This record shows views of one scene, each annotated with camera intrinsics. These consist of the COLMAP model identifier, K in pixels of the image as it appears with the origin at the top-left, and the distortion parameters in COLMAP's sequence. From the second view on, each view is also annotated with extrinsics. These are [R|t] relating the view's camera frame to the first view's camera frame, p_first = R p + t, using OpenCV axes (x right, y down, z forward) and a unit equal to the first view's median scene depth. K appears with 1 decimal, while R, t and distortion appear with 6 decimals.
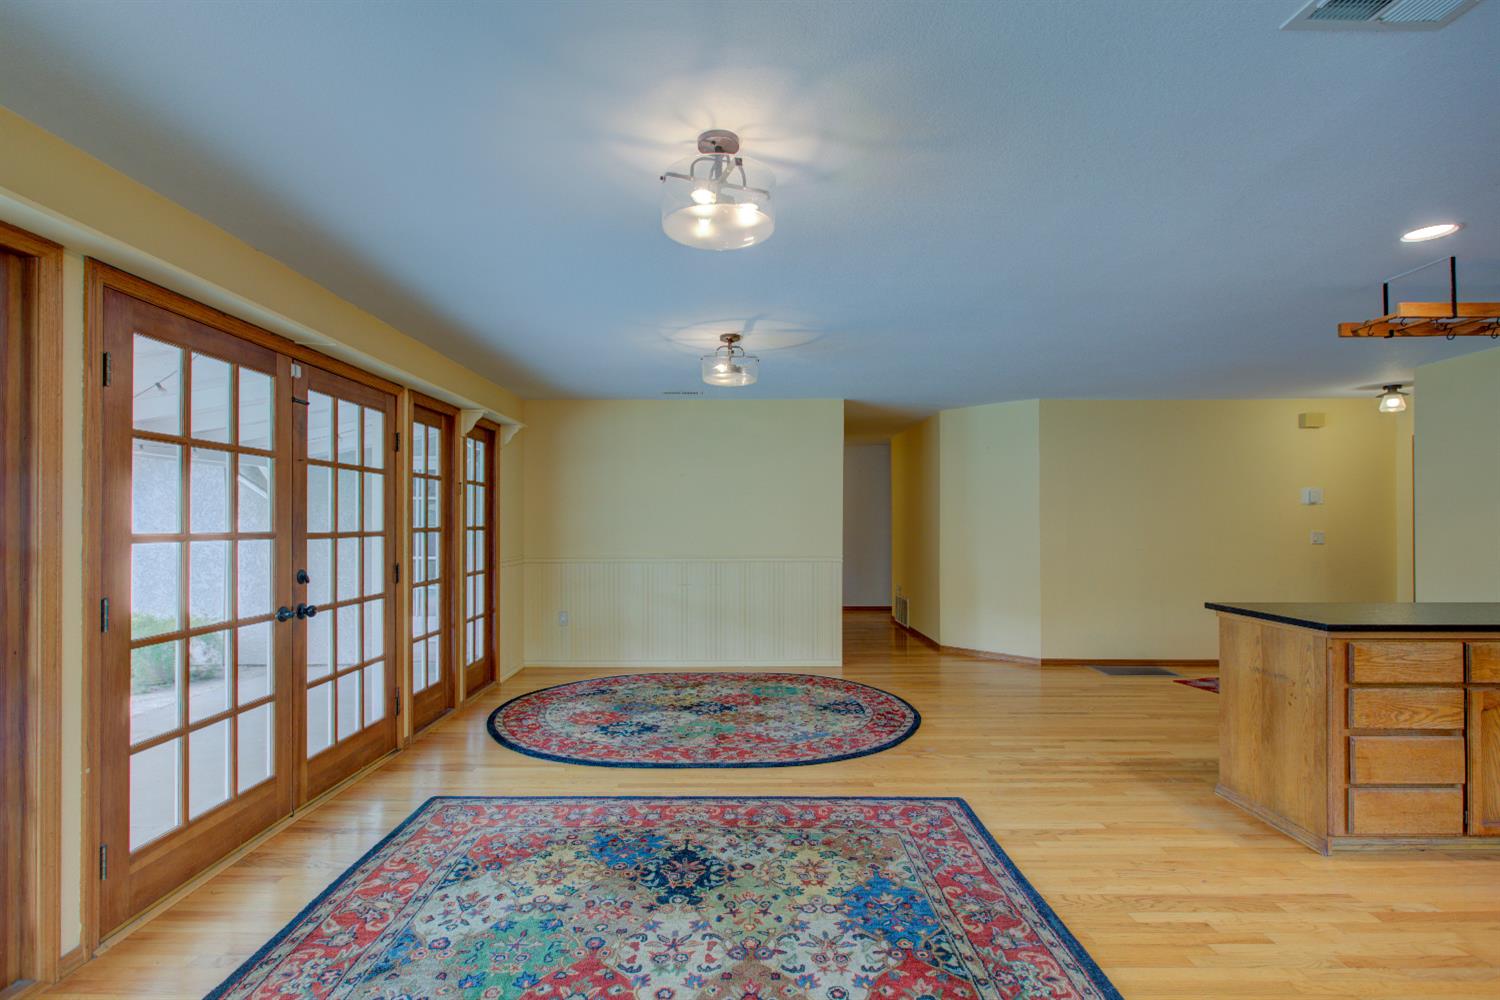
lens RADIAL K [[689.7, 0, 739.6], [0, 689.7, 513.6], [0, 0, 1]] dist [-0.001071, -0.000290]
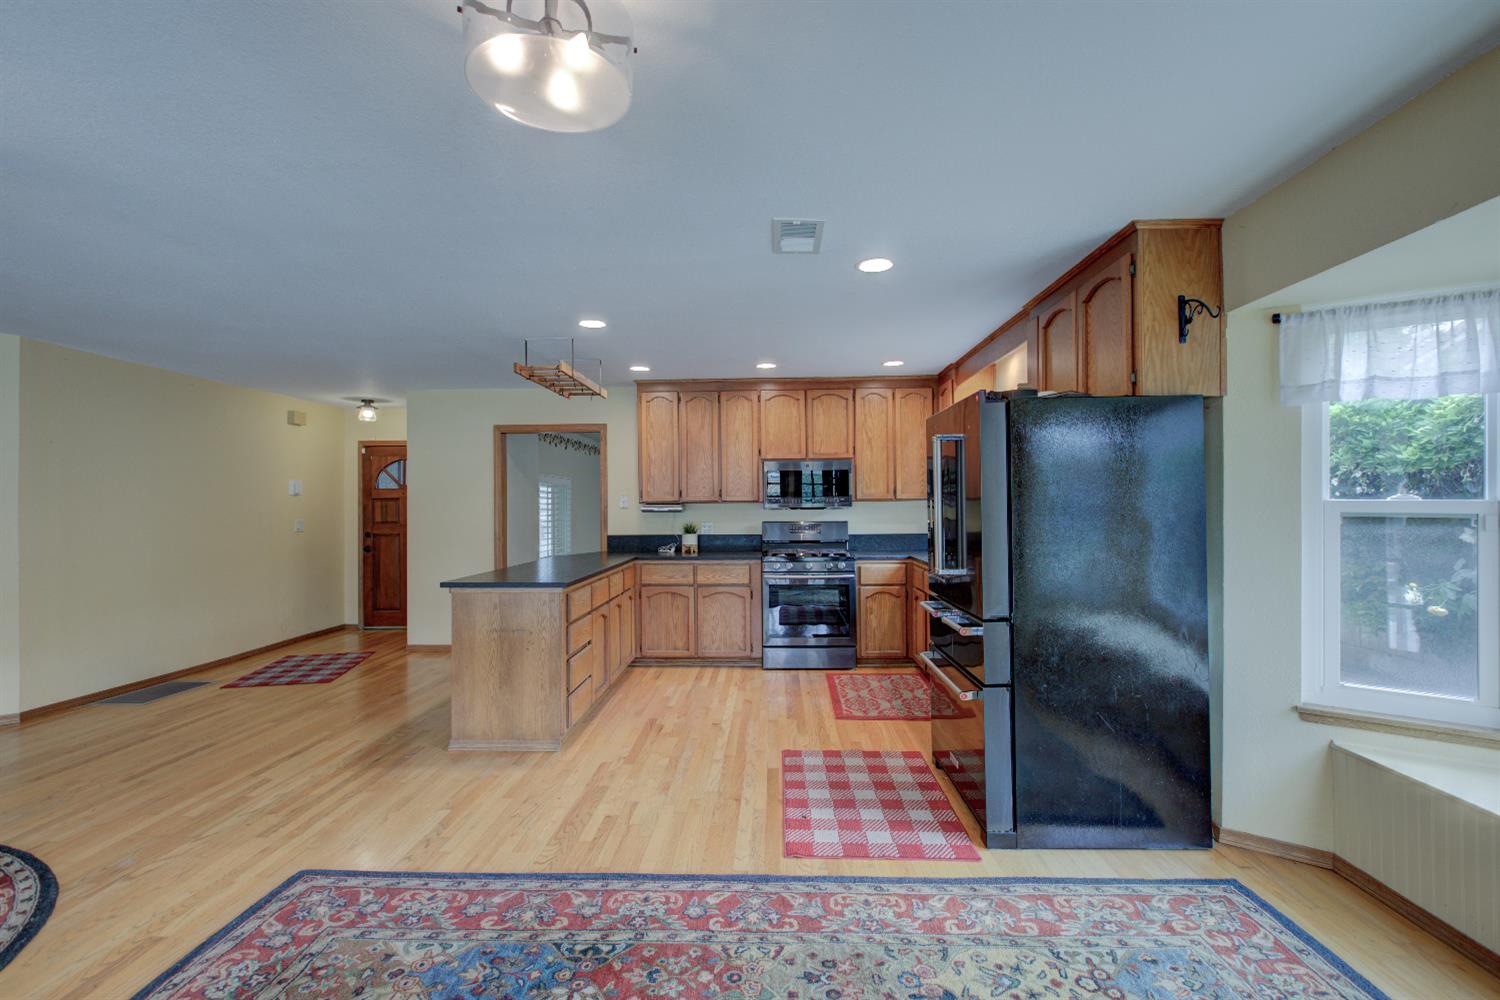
lens RADIAL K [[687.3, 0, 750.0], [0, 687.3, 500.0], [0, 0, 1]] dist [-0.002118, -0.000082]
pose [[0.034126, 0.010513, 0.999362, -0.498930], [-0.002925, 0.999941, -0.010420, 0.006436], [-0.999413, -0.002568, 0.034155, 0.549203]]
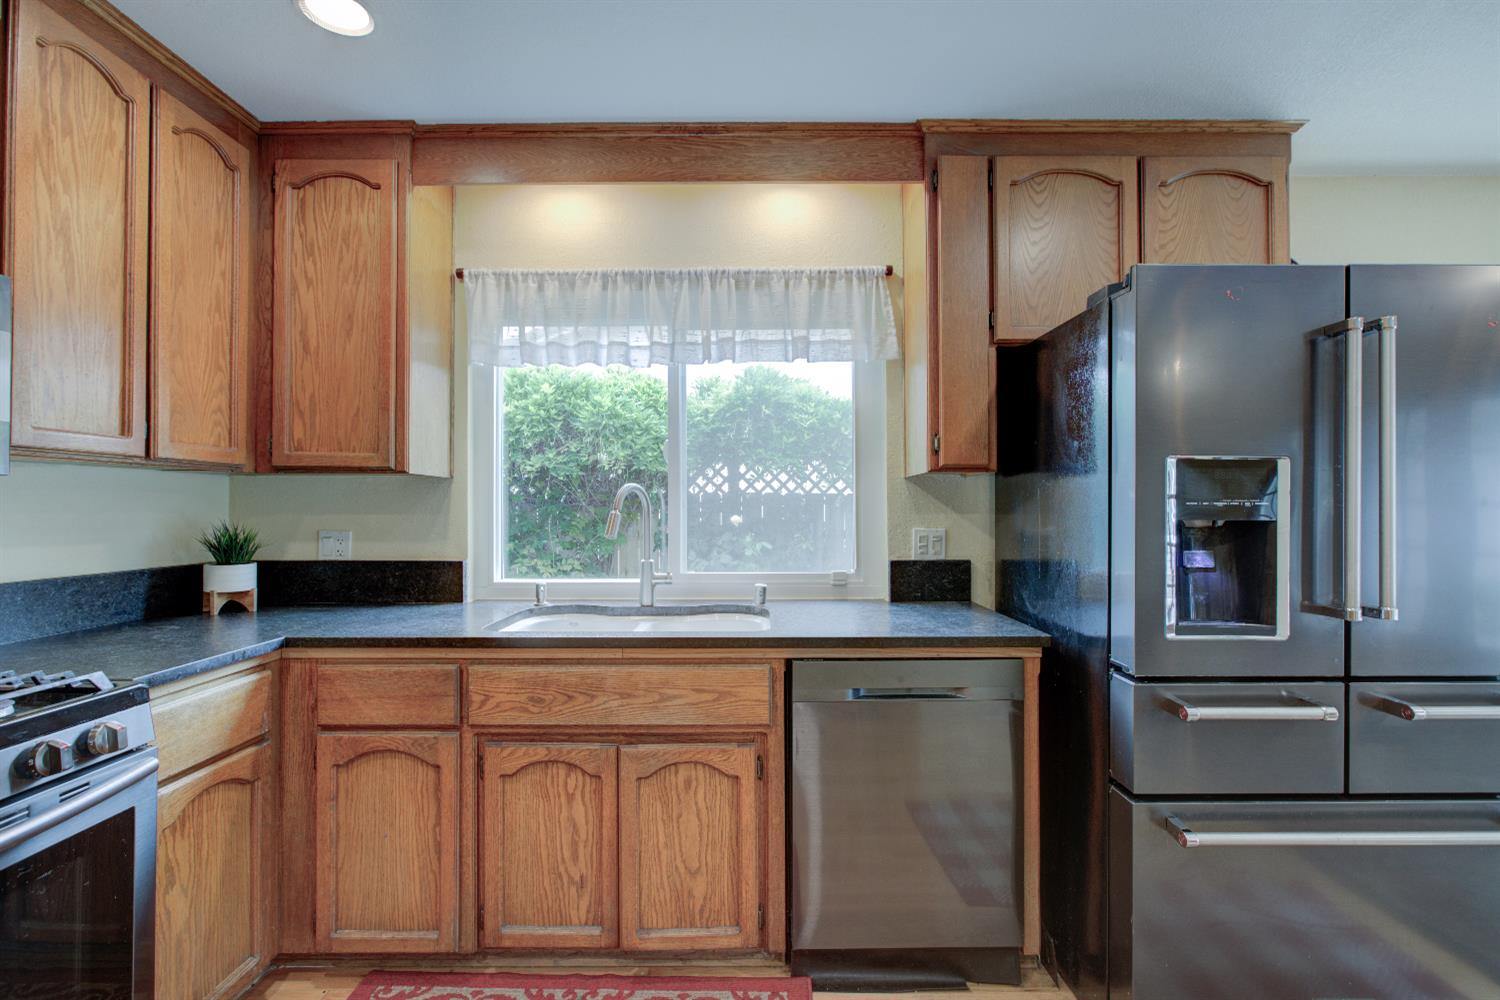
lens RADIAL K [[687.3, 0, 750.0], [0, 687.3, 500.0], [0, 0, 1]] dist [-0.002118, -0.000082]
pose [[-0.999990, 0.003258, 0.002910, 1.058751], [0.003207, 0.999842, -0.017508, 0.030011], [-0.002967, -0.017498, -0.999842, 0.790322]]
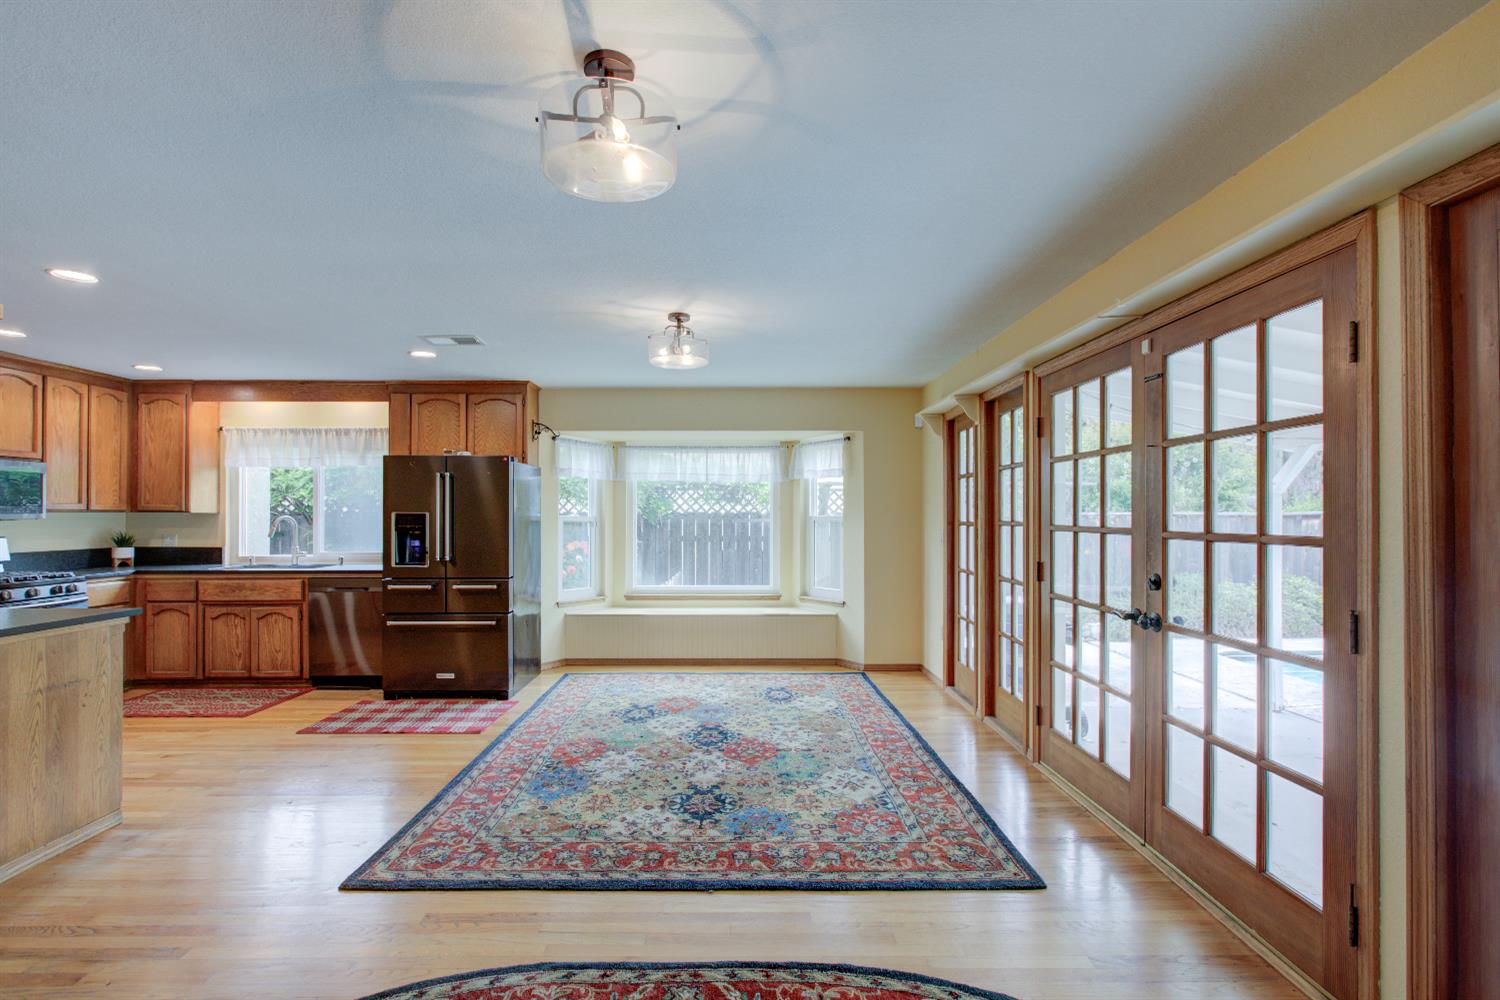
lens RADIAL K [[689.7, 0, 739.6], [0, 689.7, 513.6], [0, 0, 1]] dist [-0.001071, -0.000290]
pose [[-0.999954, 0.001857, -0.009447, -0.124822], [0.001990, 0.999899, -0.014092, 0.020218], [0.009420, -0.014110, -0.999856, 2.035936]]
